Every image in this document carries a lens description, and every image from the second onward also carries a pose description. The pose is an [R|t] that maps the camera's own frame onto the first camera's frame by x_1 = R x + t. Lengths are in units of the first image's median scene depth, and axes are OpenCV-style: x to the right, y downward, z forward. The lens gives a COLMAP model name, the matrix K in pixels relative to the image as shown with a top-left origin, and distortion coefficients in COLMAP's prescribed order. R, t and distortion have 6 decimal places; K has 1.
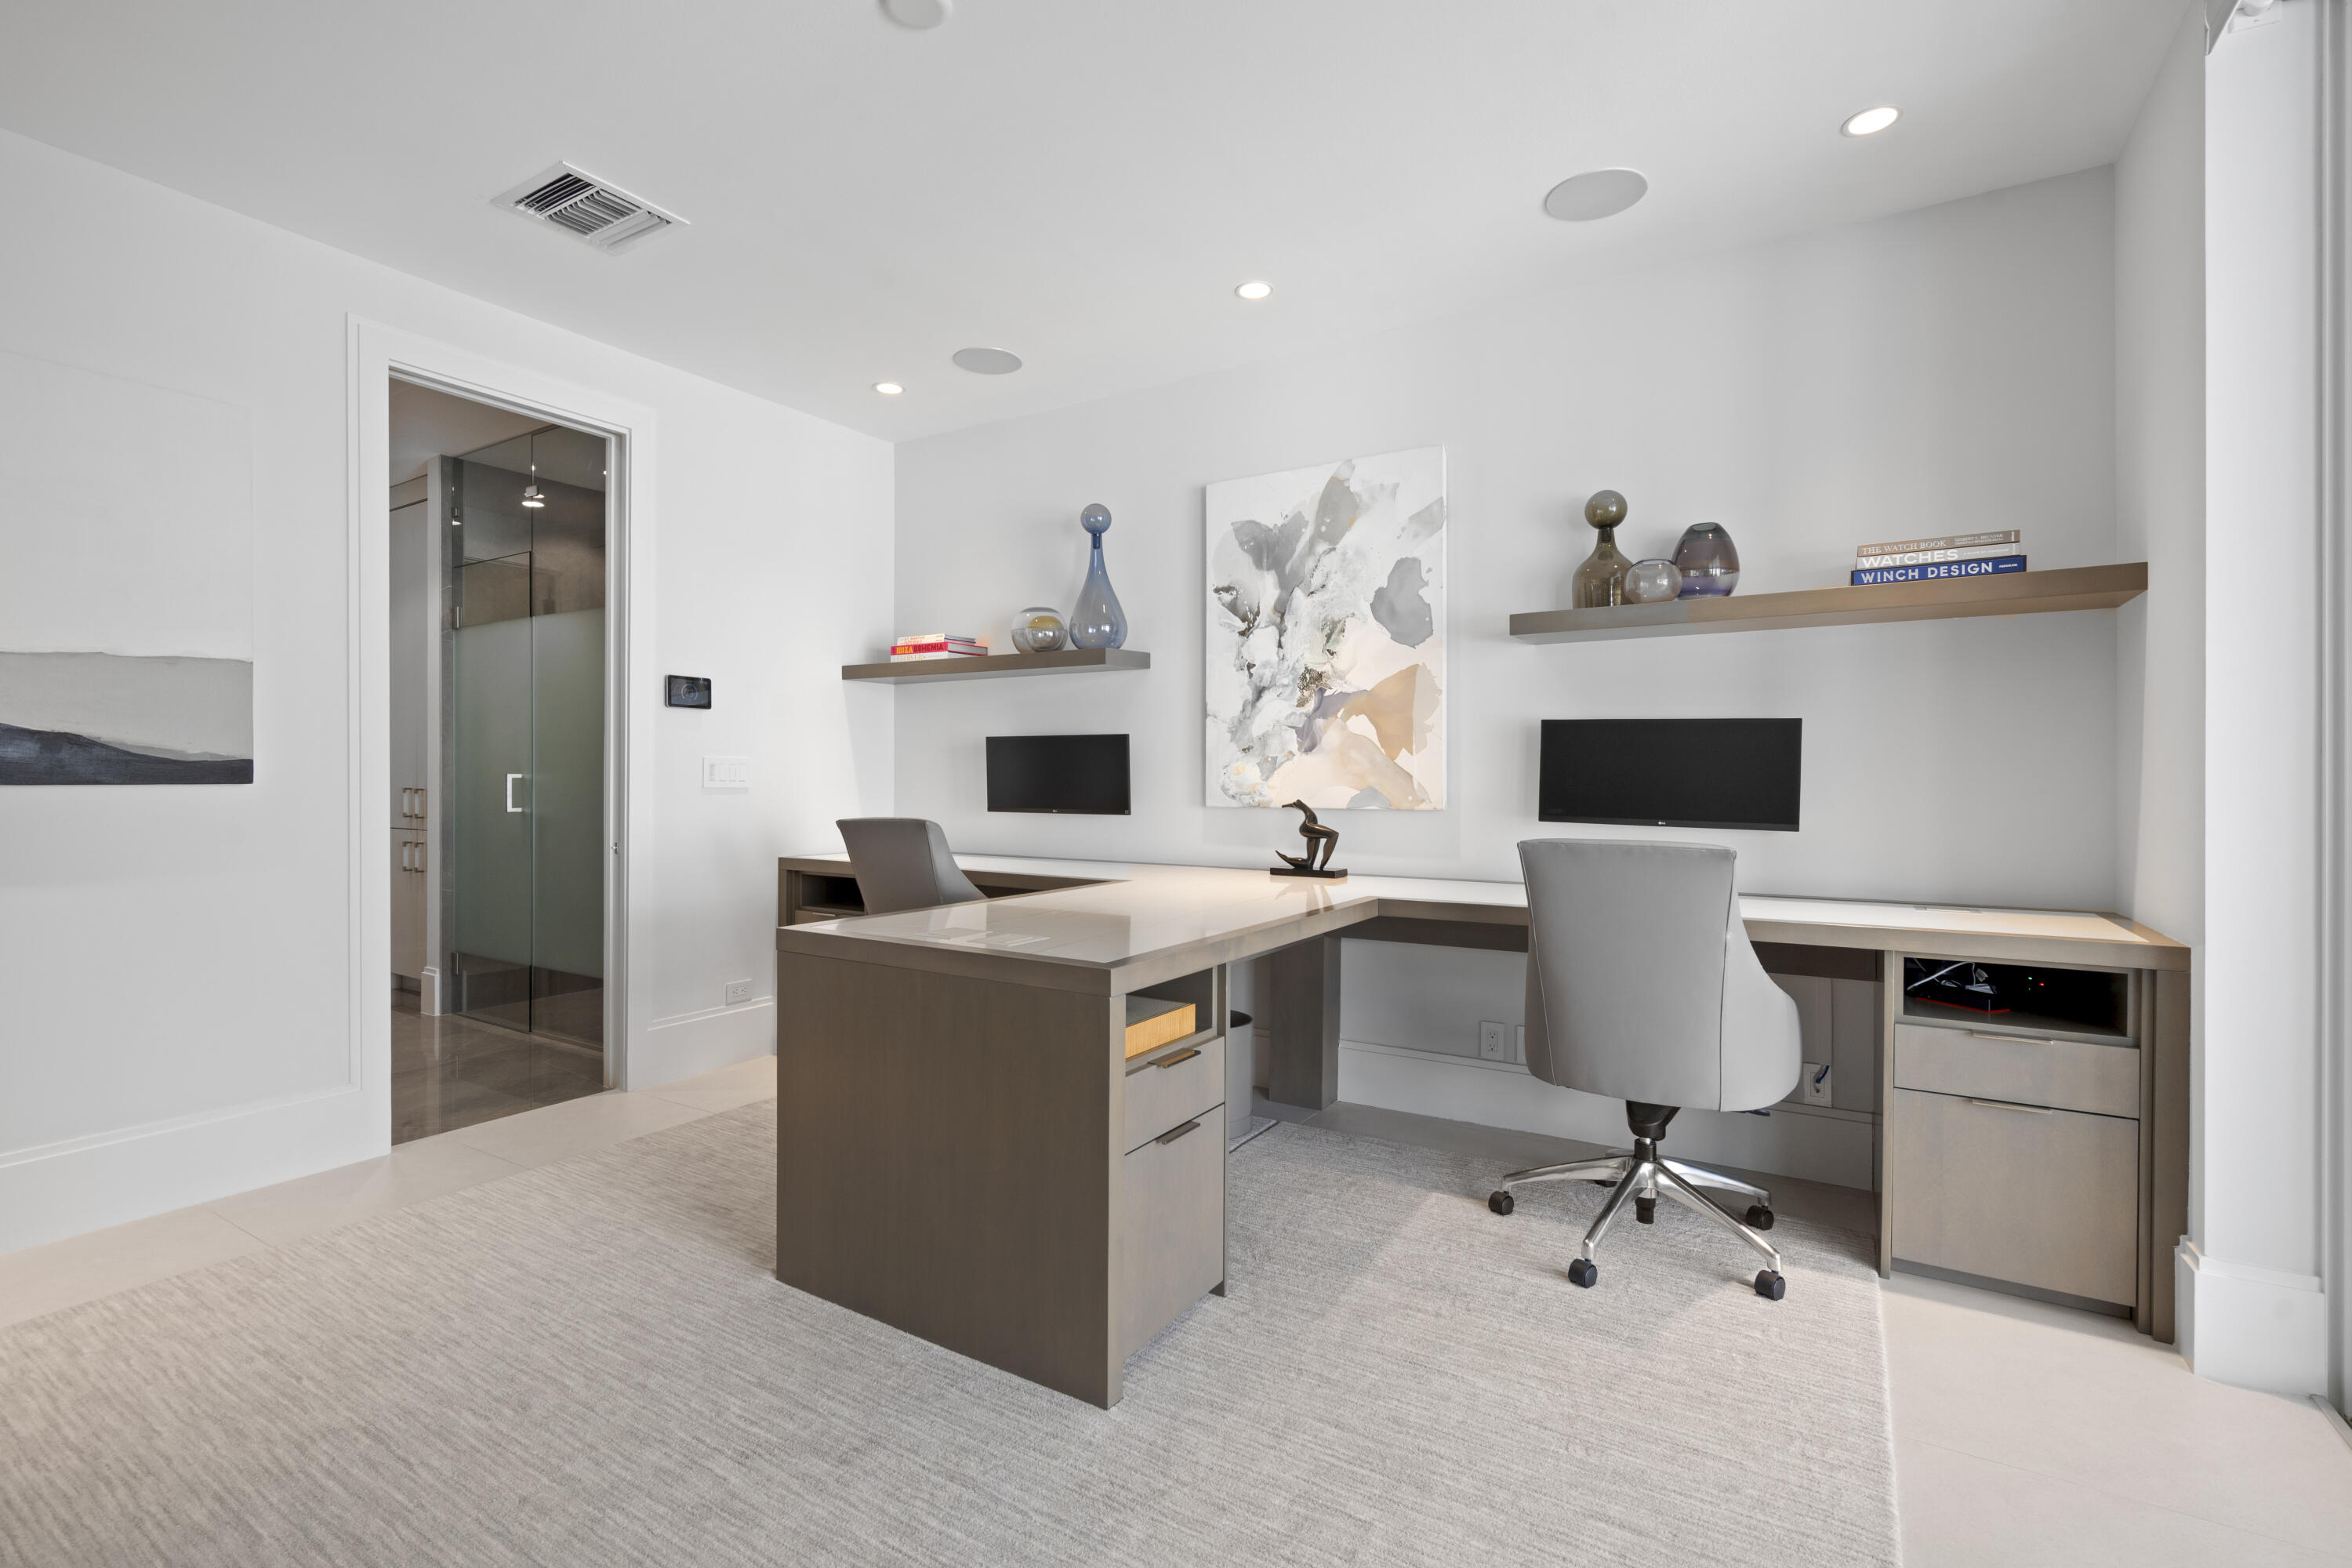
lens RADIAL K [[1074.5, 0, 1167.0], [0, 1074.5, 783.4], [0, 0, 1]] dist [0.003464, 0.000789]
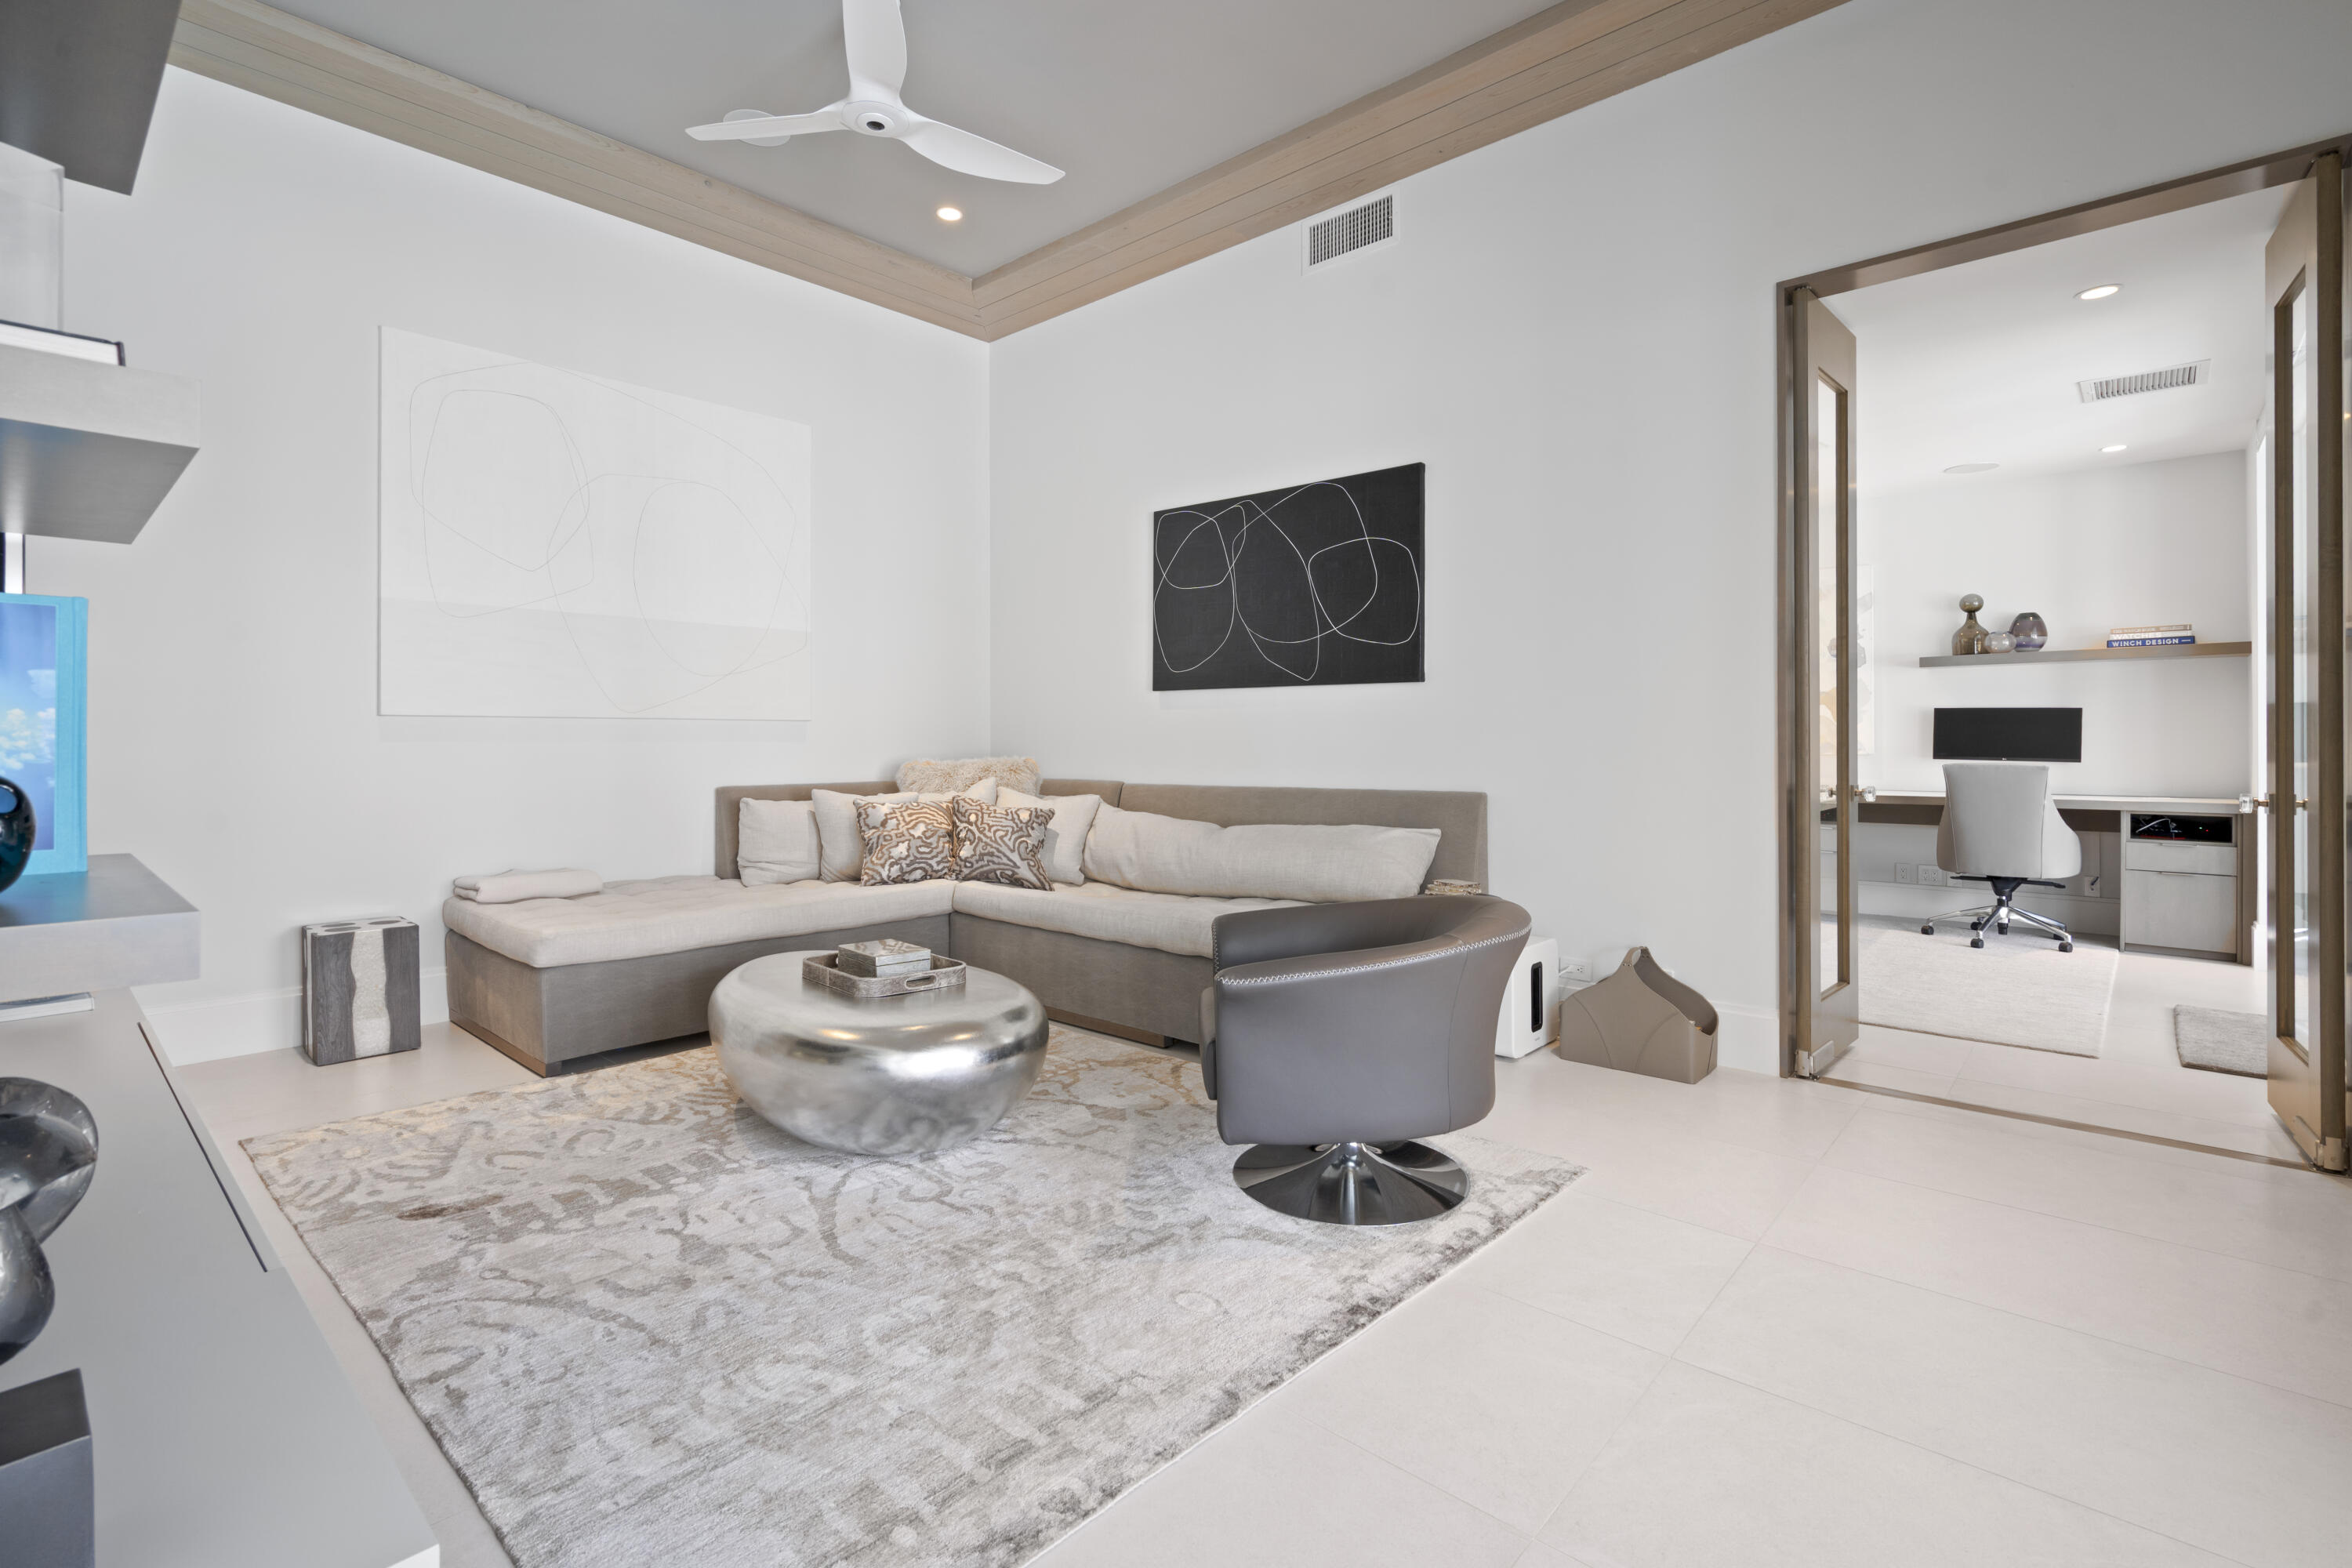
lens RADIAL K [[1074.5, 0, 1179.3], [0, 1074.5, 743.4], [0, 0, 1]] dist [0.003464, 0.000789]
pose [[0.983985, -0.005101, -0.178178, -0.813868], [0.004899, 0.999987, -0.001570, 0.002410], [0.178184, 0.000672, 0.983997, -1.463622]]
